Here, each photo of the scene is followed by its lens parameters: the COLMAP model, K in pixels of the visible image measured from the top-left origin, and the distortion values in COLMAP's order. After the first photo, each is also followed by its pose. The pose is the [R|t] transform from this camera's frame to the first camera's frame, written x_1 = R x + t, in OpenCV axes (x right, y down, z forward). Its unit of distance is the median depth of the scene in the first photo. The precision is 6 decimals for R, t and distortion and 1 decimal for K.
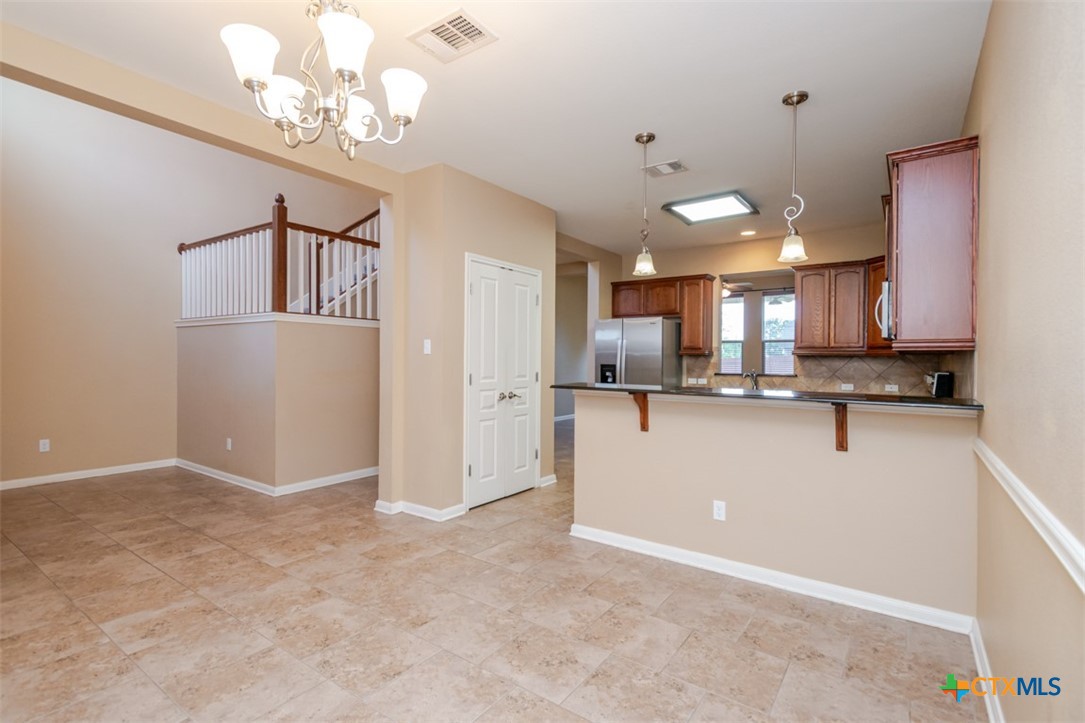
lens RADIAL K [[513.9, 0, 541.3], [0, 513.9, 366.6], [0, 0, 1]] dist [0.027026, -0.012687]
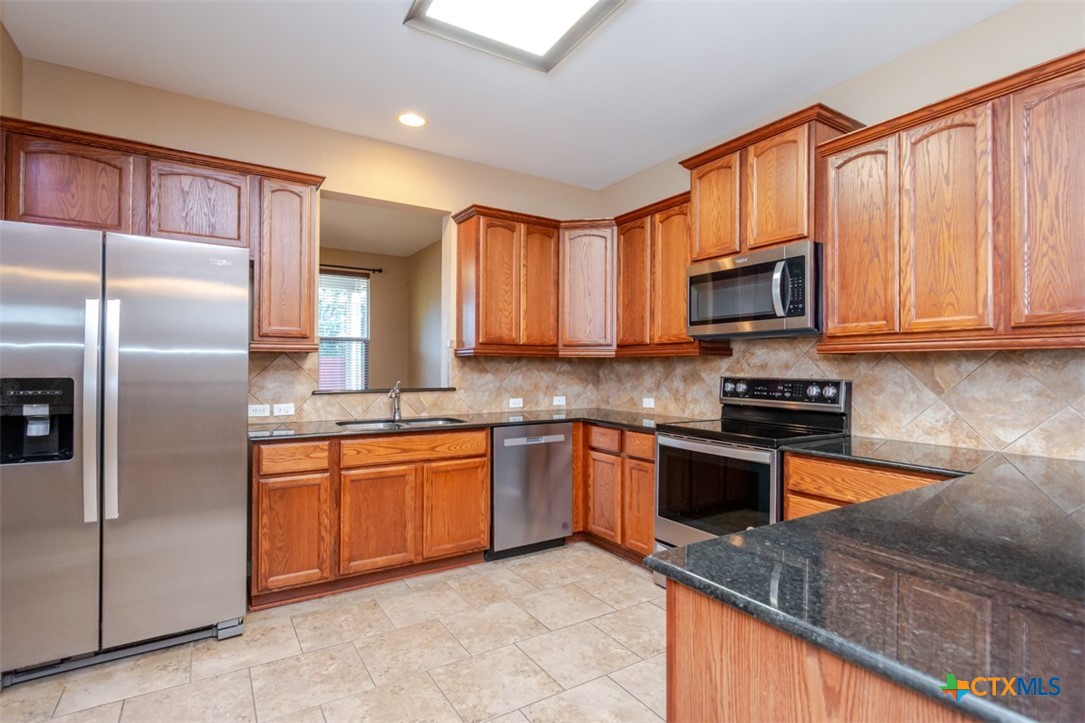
lens RADIAL K [[531.8, 0, 542.5], [0, 531.8, 361.5], [0, 0, 1]] dist [-0.000969, -0.000111]
pose [[0.376593, 0.004237, 0.926369, -0.045666], [0.013715, 0.999854, -0.010149, -0.007275], [-0.926277, 0.016527, 0.376480, 0.666323]]
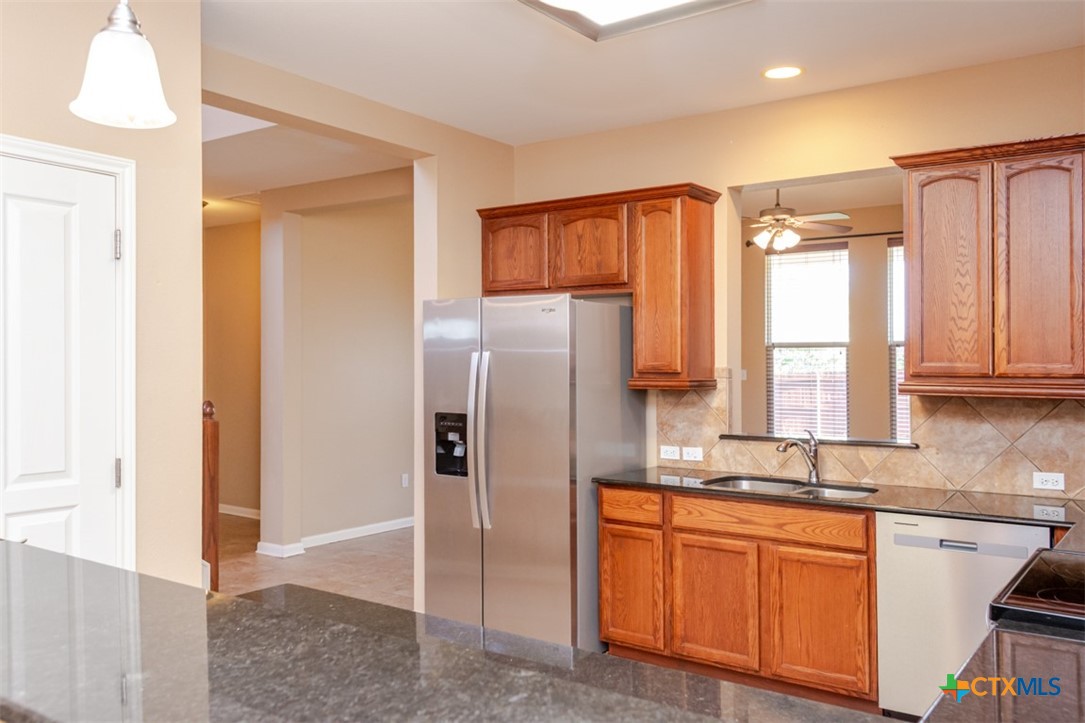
lens RADIAL K [[902.6, 0, 539.3], [0, 902.6, 357.7], [0, 0, 1]] dist [0.016398, -0.004123]
pose [[0.999894, -0.003556, -0.014135, 0.224817], [0.003207, 0.999692, -0.024627, -0.032065], [0.014218, 0.024579, 0.999597, 0.328184]]
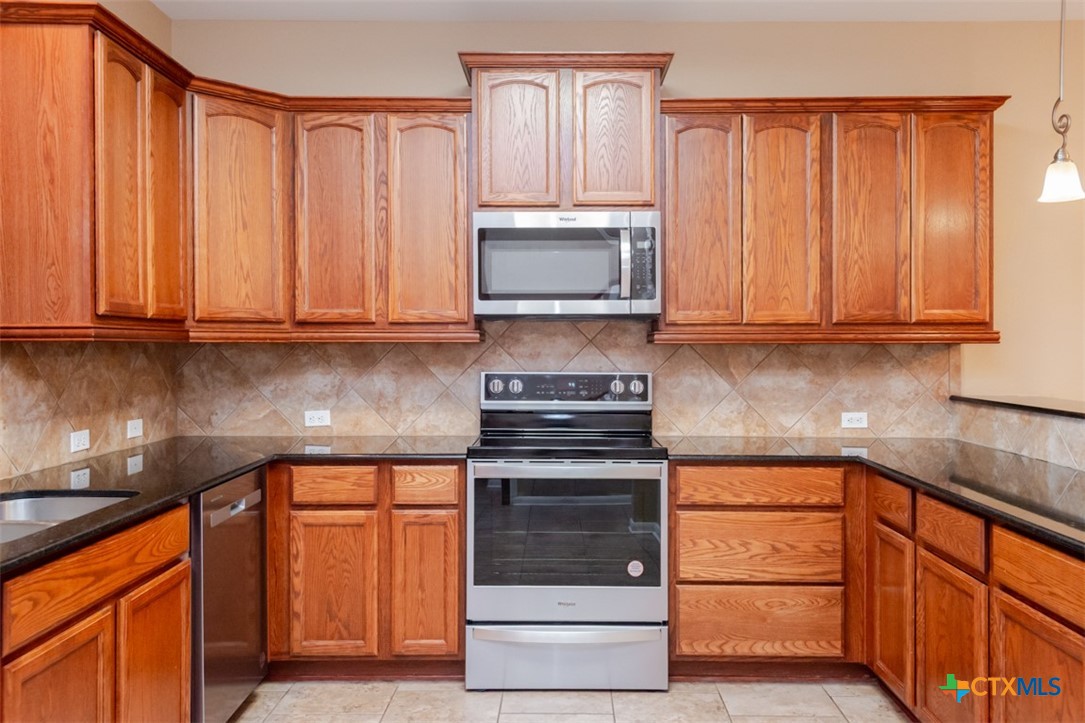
lens RADIAL K [[886.5, 0, 563.7], [0, 886.5, 337.5], [0, 0, 1]] dist [0.052803, -0.002870]
pose [[-0.578200, -0.004964, 0.815880, -0.027880], [0.008421, 0.999892, 0.012051, -0.026611], [-0.815852, 0.013839, -0.578095, 1.021567]]
